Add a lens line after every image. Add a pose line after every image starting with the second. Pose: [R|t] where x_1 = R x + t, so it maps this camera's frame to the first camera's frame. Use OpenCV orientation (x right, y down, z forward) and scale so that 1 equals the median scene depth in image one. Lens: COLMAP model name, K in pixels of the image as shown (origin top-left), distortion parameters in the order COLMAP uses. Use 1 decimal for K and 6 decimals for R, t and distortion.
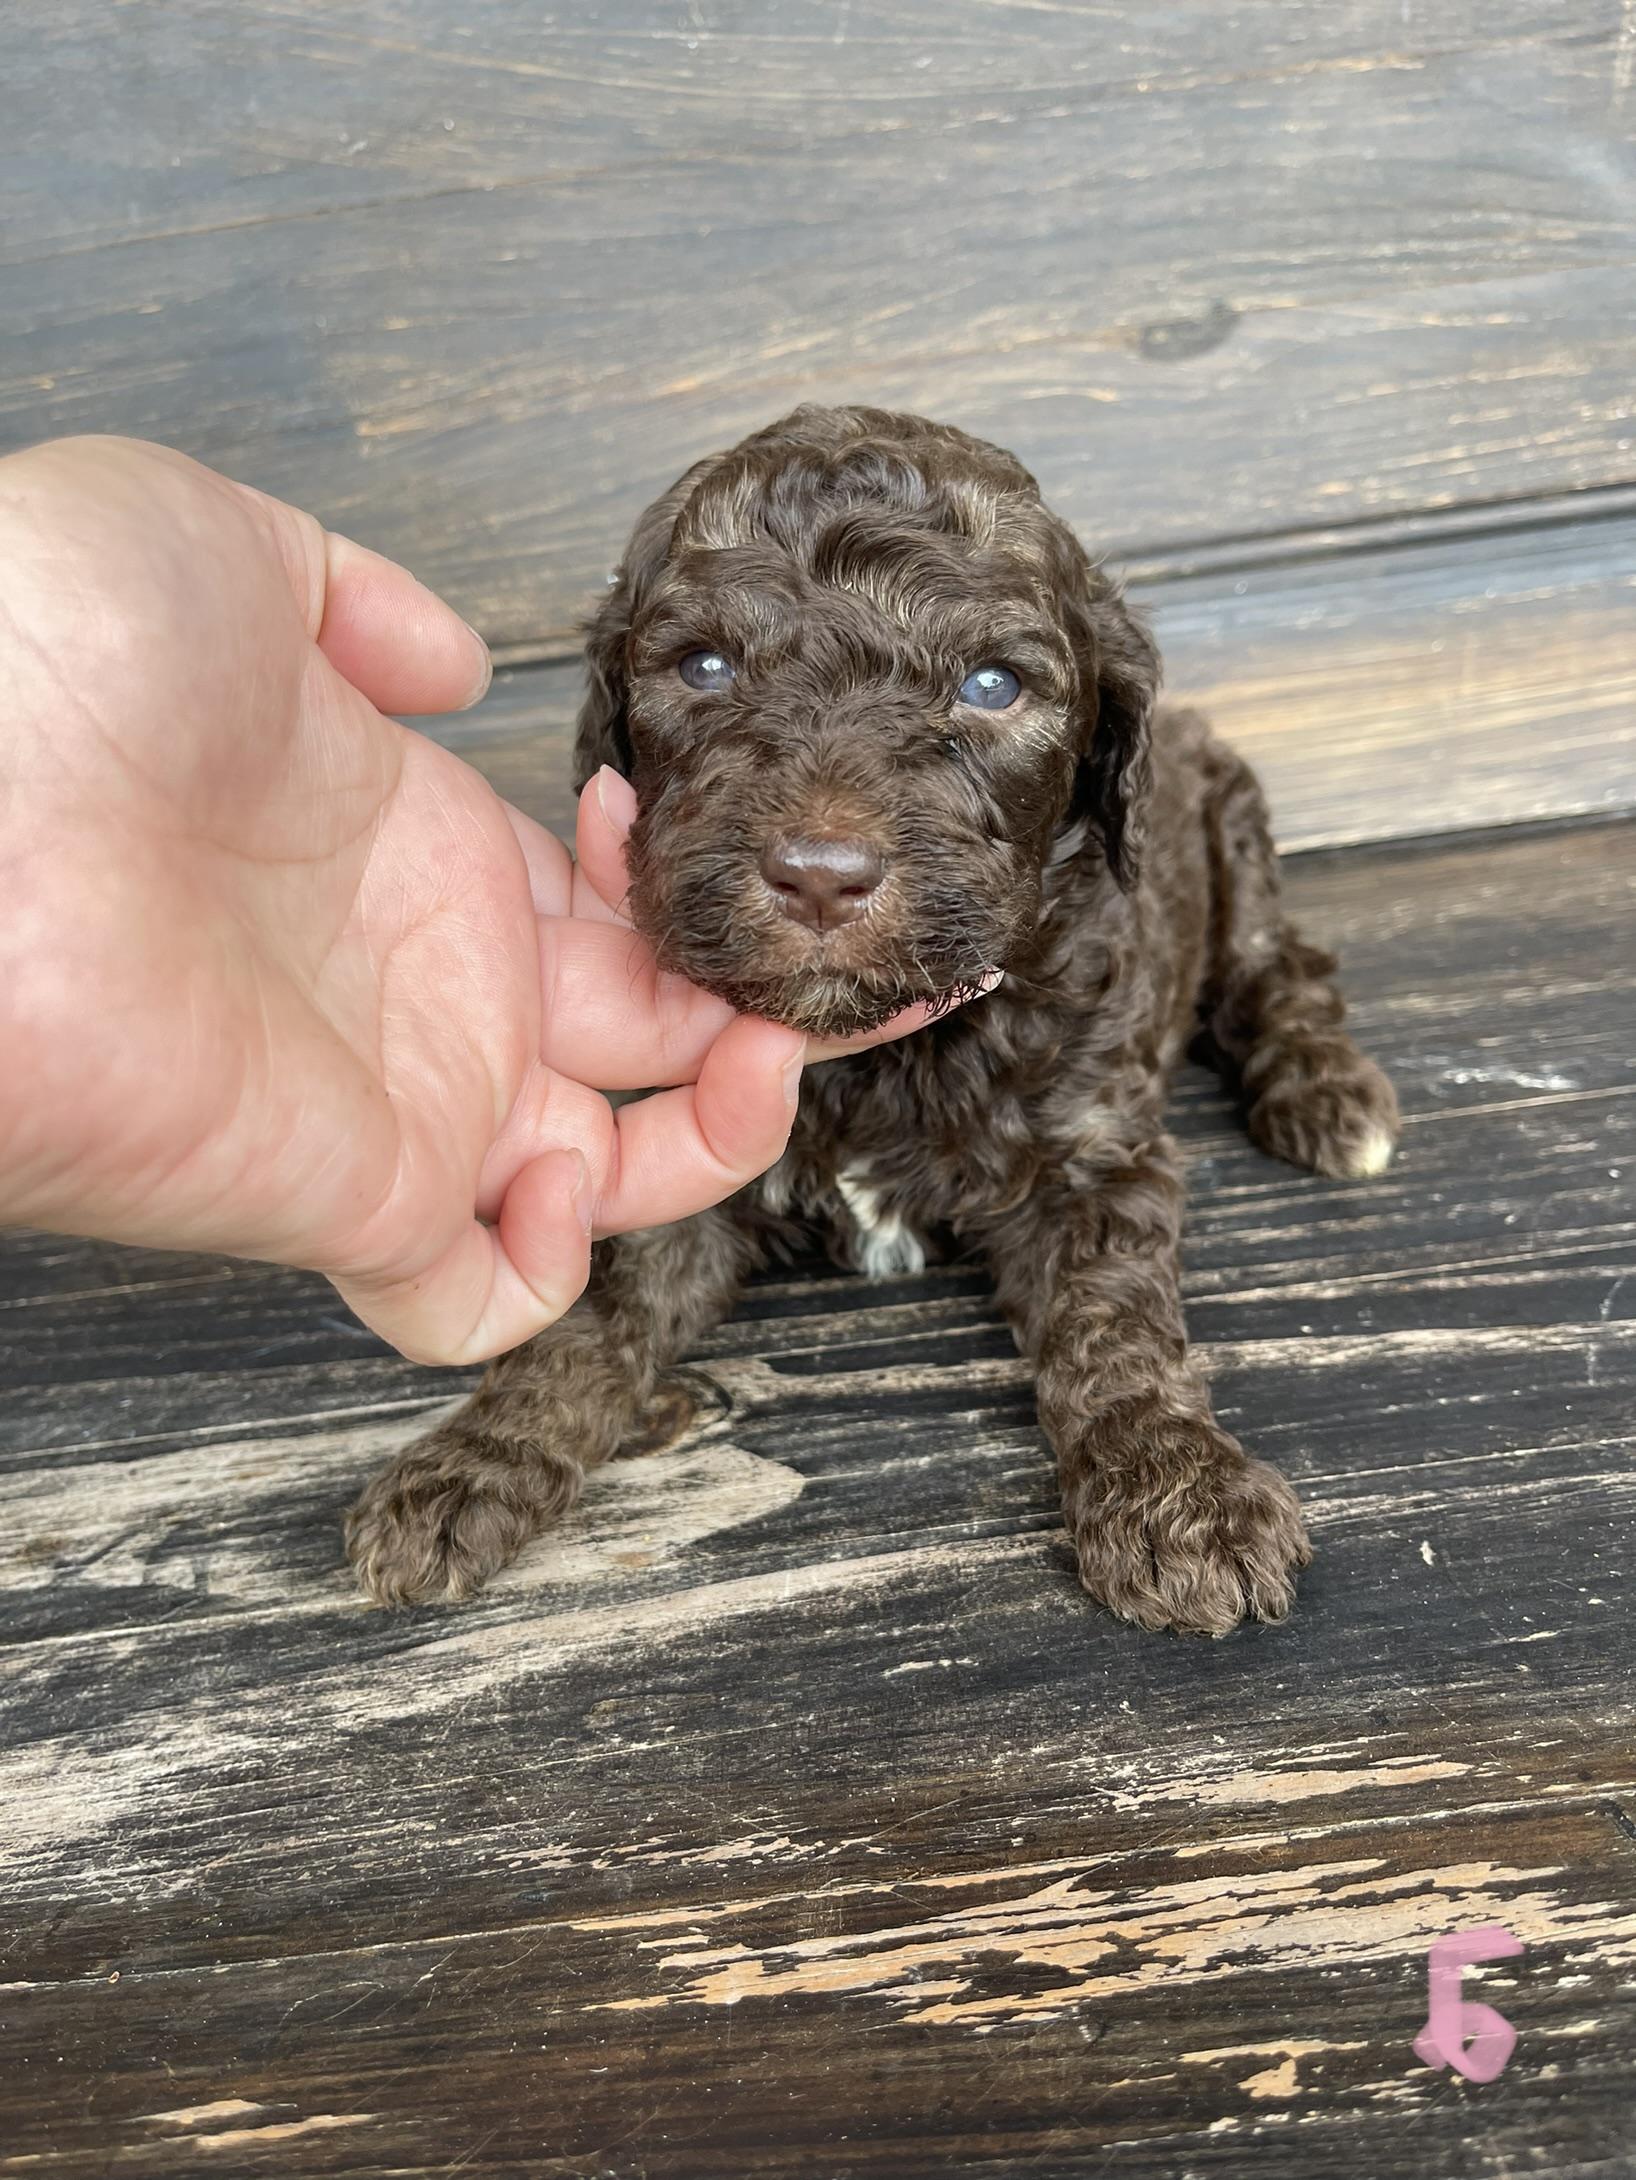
lens RADIAL K [[1958.2, 0, 748.8], [0, 1958.2, 1120.6], [0, 0, 1]] dist [0.008081, -0.029544]
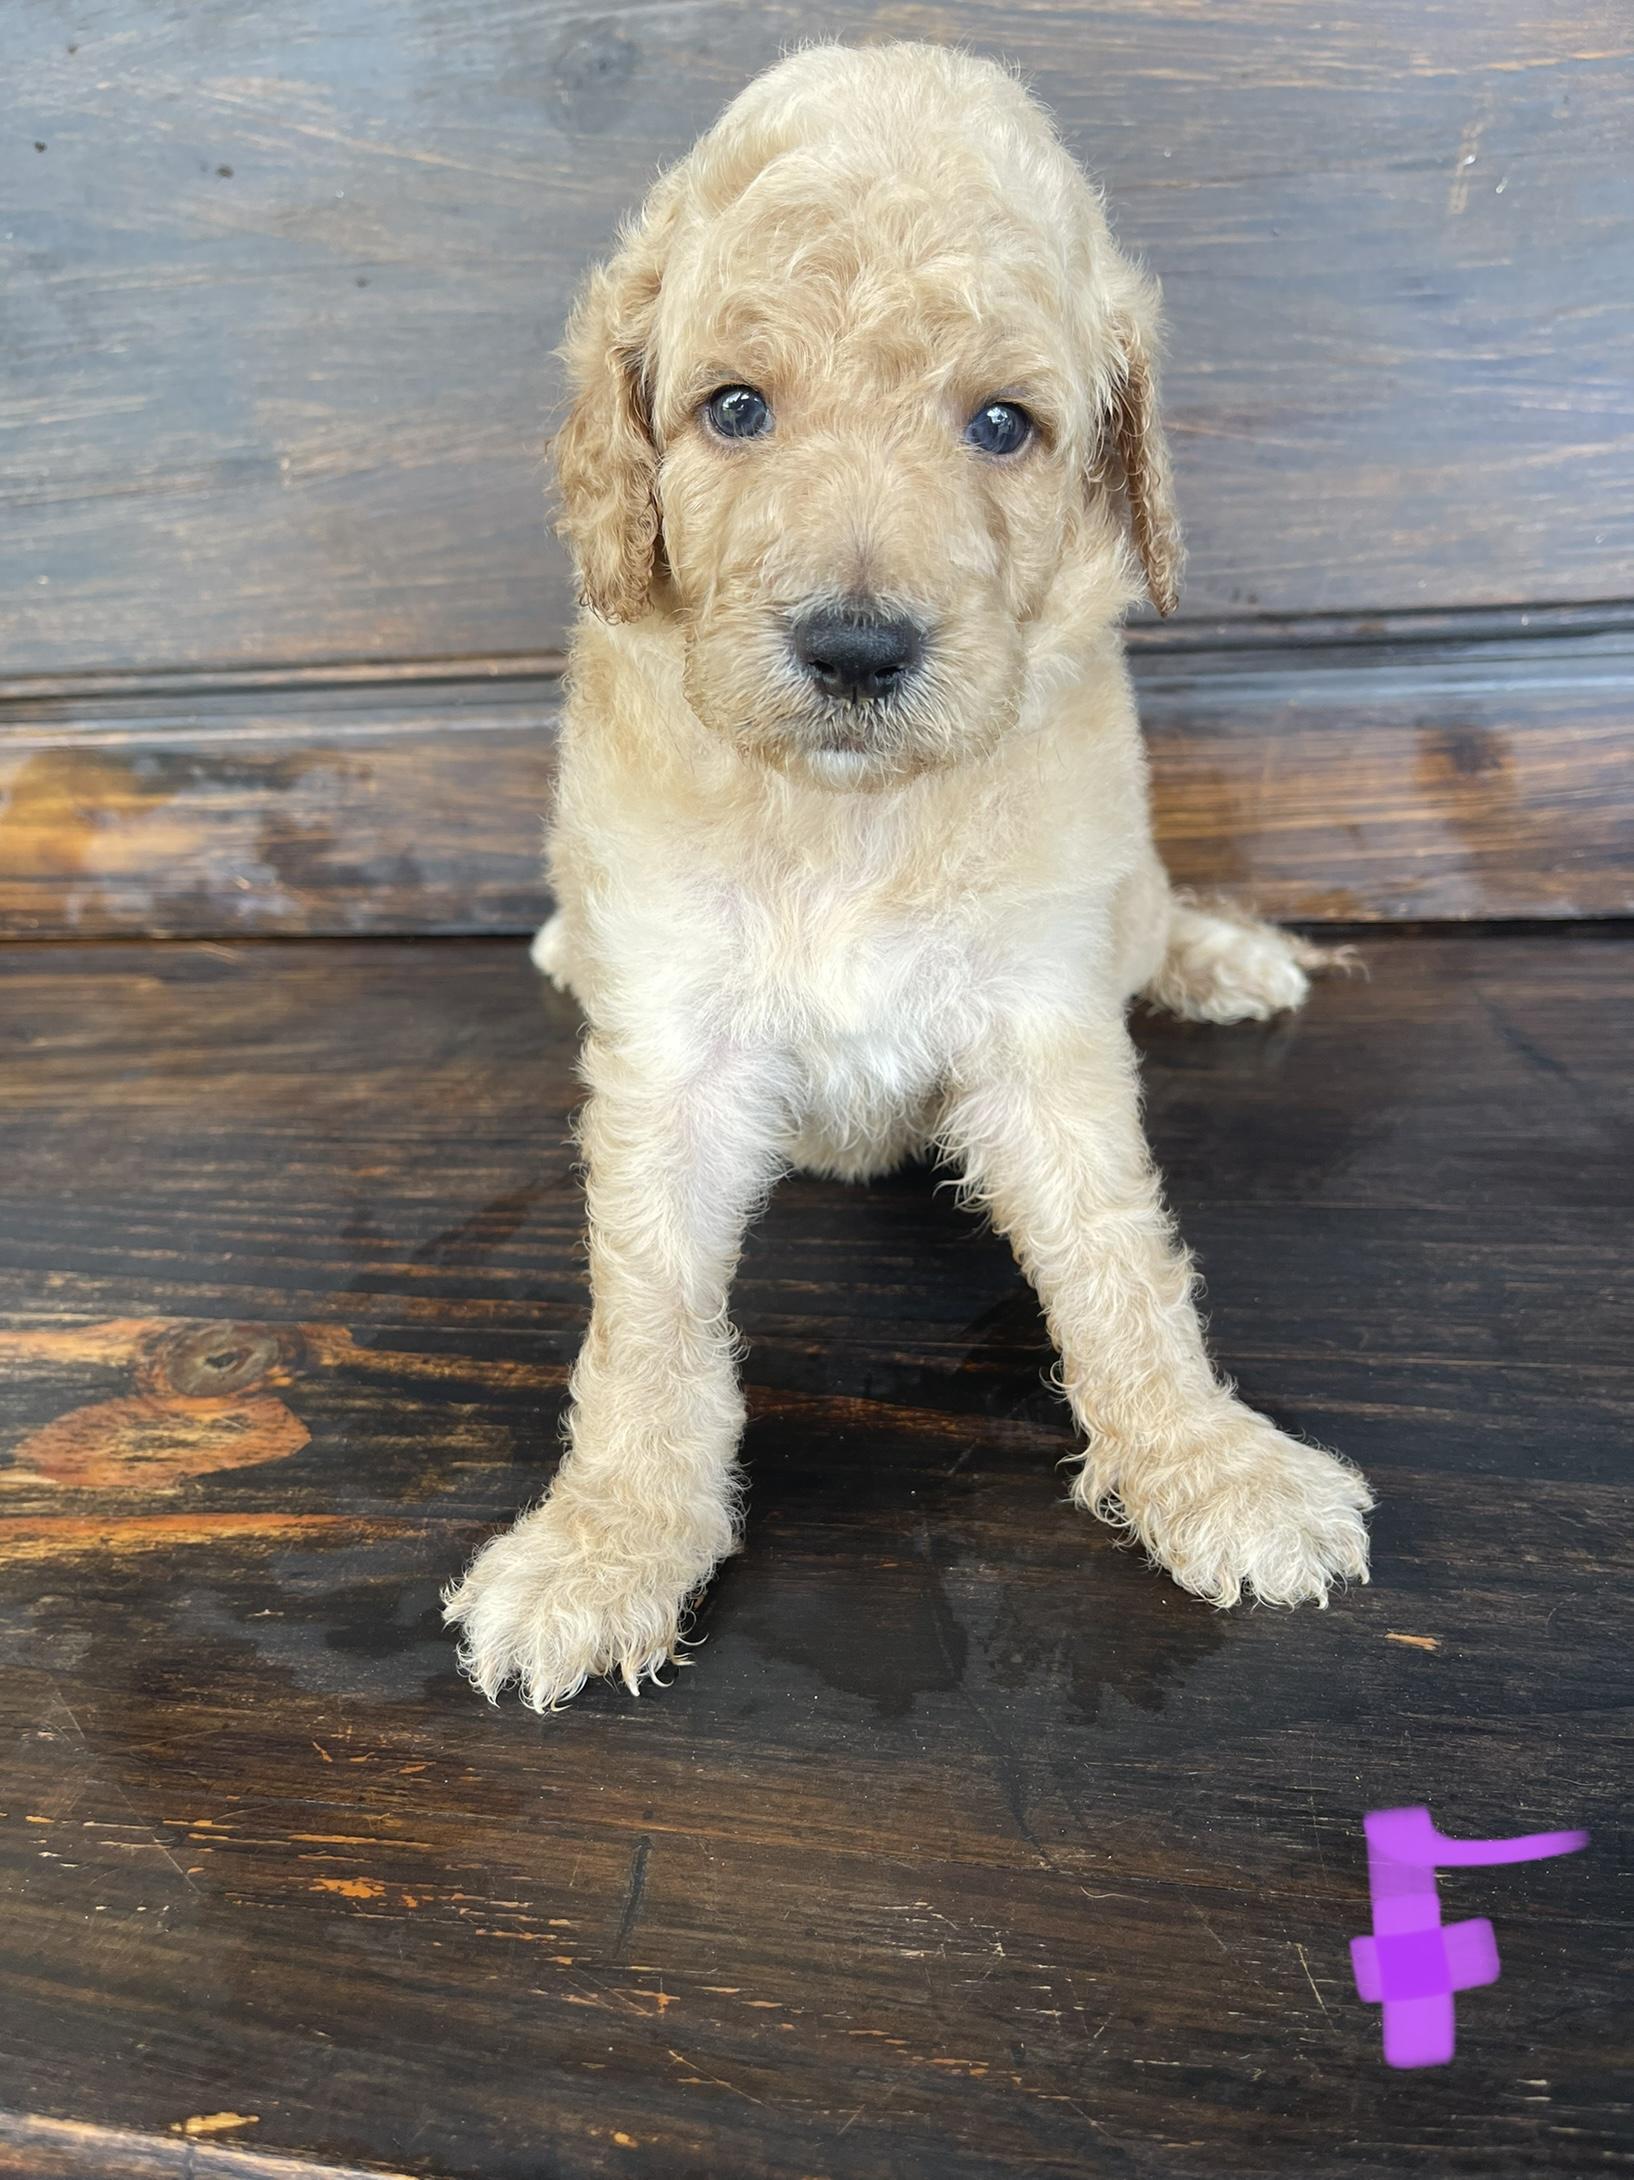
lens RADIAL K [[1823.5, 0, 741.1], [0, 1823.5, 1123.5], [0, 0, 1]] dist [0.052216, -0.113075]
pose [[0.975821, 0.137183, -0.170156, 0.418868], [-0.127015, 0.989475, 0.069322, -0.110353], [0.177876, -0.046034, 0.982976, -0.039734]]
